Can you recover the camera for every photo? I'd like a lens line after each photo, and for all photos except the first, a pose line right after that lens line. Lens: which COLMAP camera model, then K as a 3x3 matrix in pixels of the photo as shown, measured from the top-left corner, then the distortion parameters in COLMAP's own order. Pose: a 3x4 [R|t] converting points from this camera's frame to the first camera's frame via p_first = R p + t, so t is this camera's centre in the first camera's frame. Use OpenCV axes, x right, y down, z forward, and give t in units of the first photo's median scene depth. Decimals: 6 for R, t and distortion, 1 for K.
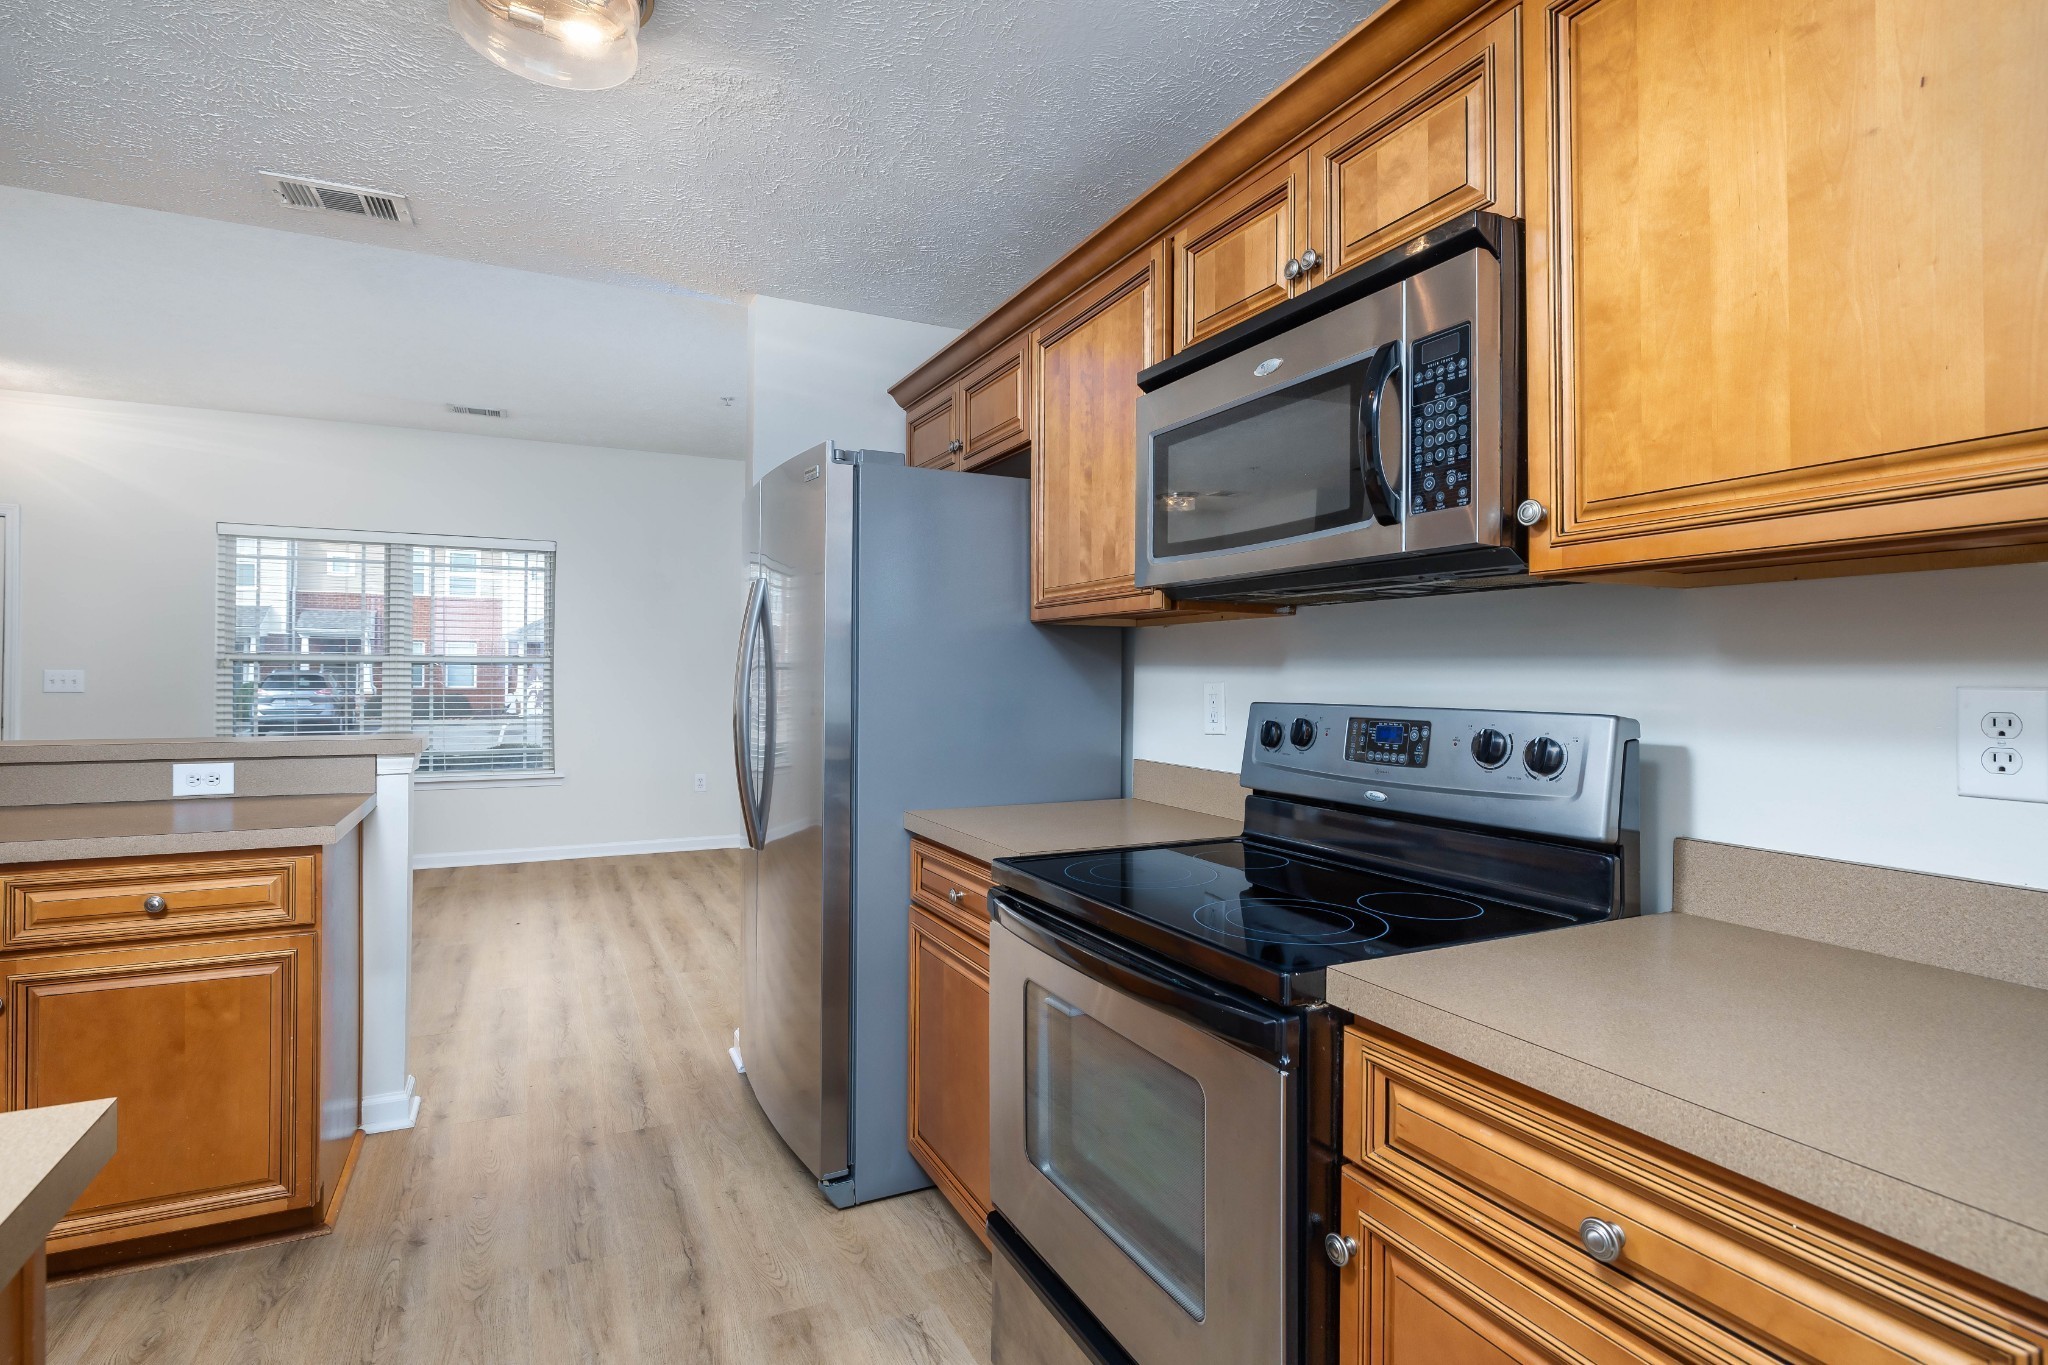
lens RADIAL K [[1030.3, 0, 1026.2], [0, 1030.3, 663.2], [0, 0, 1]] dist [-0.003304, -0.000594]
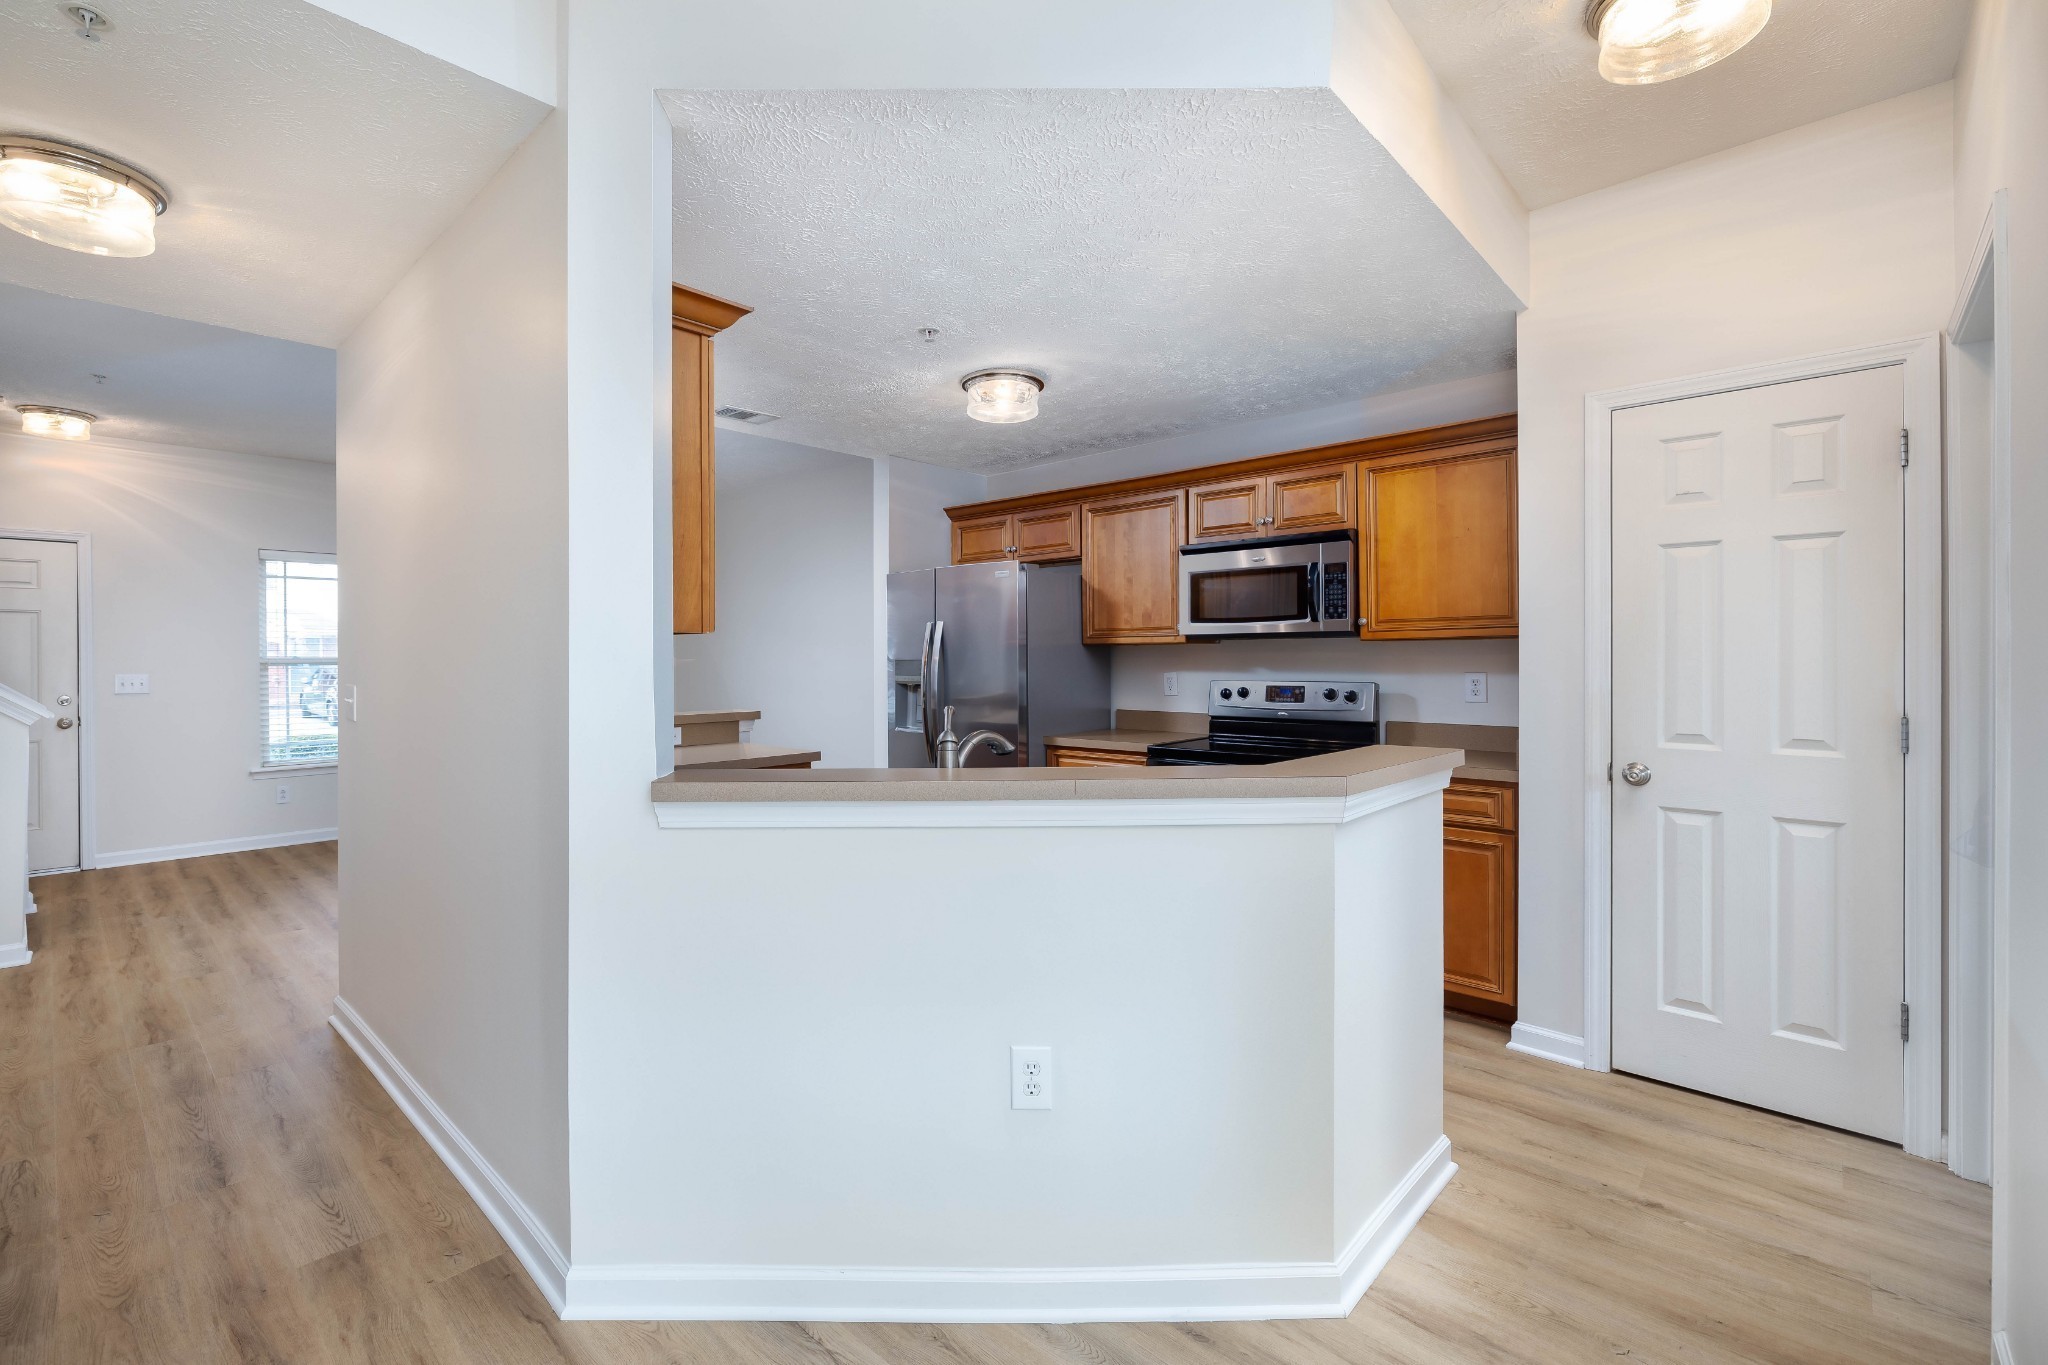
lens RADIAL K [[895.2, 0, 984.9], [0, 895.2, 658.3], [0, 0, 1]] dist [-0.000285, -0.000190]
pose [[0.935415, -0.013012, 0.353311, -1.466040], [0.008196, 0.999852, 0.015125, -0.072362], [-0.353456, -0.011252, 0.935384, -1.112753]]
